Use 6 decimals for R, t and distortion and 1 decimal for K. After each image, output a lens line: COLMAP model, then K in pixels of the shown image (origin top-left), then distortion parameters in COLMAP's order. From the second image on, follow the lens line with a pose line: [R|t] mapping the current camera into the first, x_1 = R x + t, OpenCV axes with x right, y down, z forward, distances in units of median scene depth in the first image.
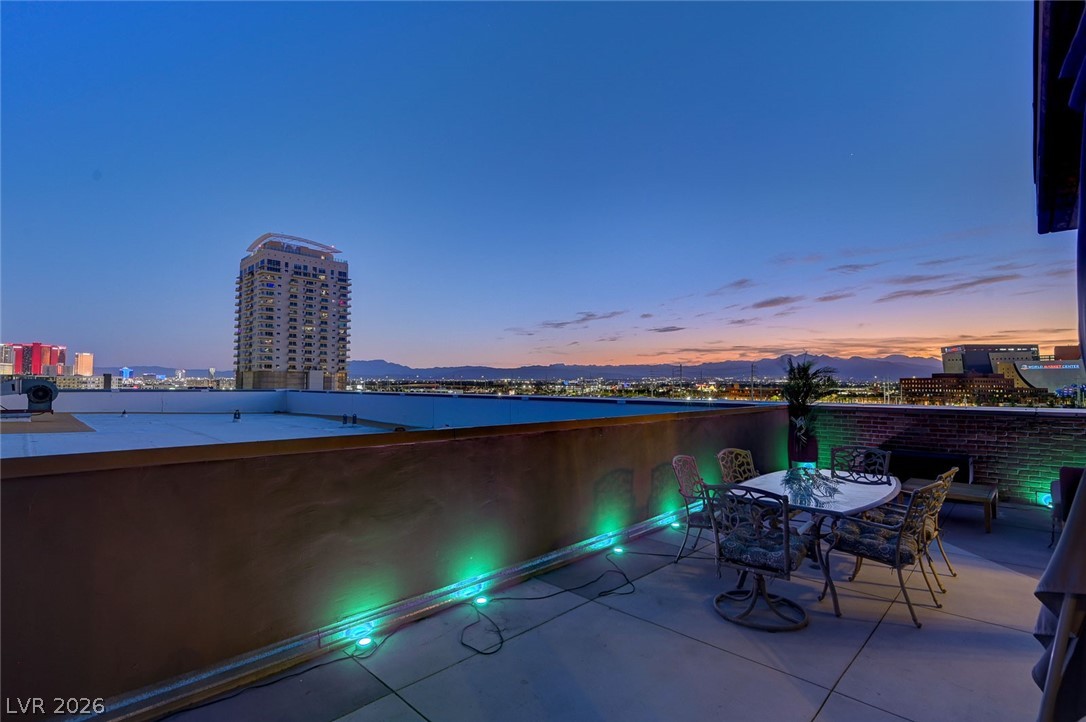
lens RADIAL K [[502.4, 0, 548.3], [0, 502.4, 372.5], [0, 0, 1]] dist [-0.003130, -0.000516]
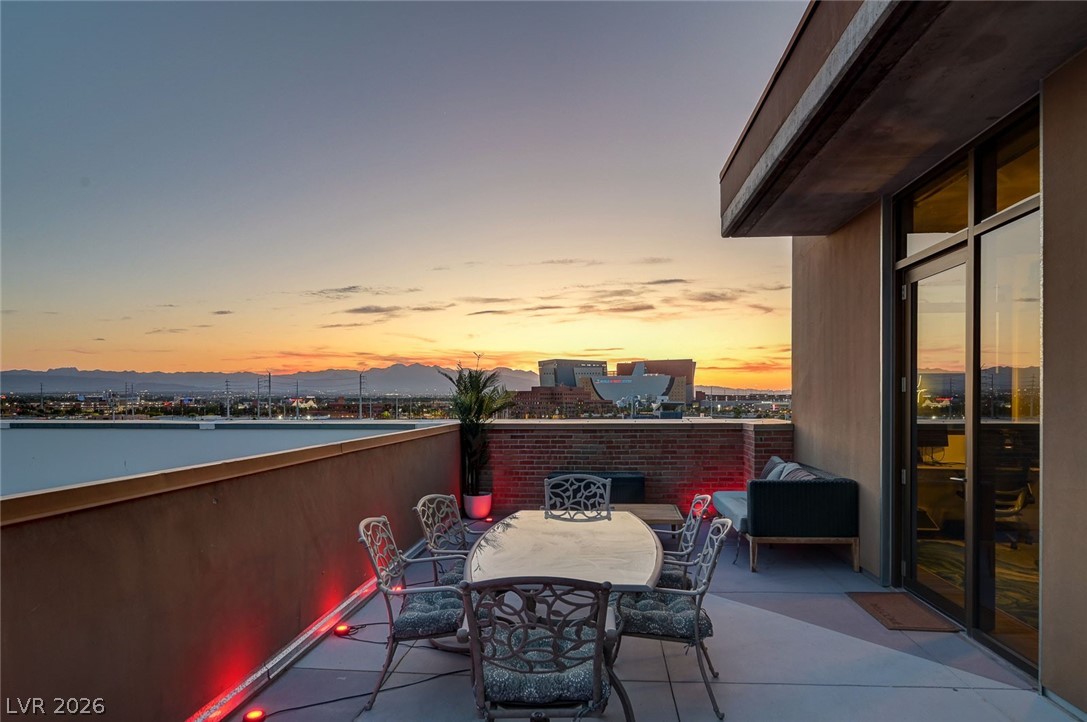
lens RADIAL K [[620.4, 0, 548.3], [0, 620.4, 405.0], [0, 0, 1]] dist [0.000322, 0.000002]
pose [[0.776291, -0.012308, 0.630255, -0.022536], [-0.009209, 0.999481, 0.030862, 0.008381], [-0.630308, -0.029762, 0.775775, 0.271565]]
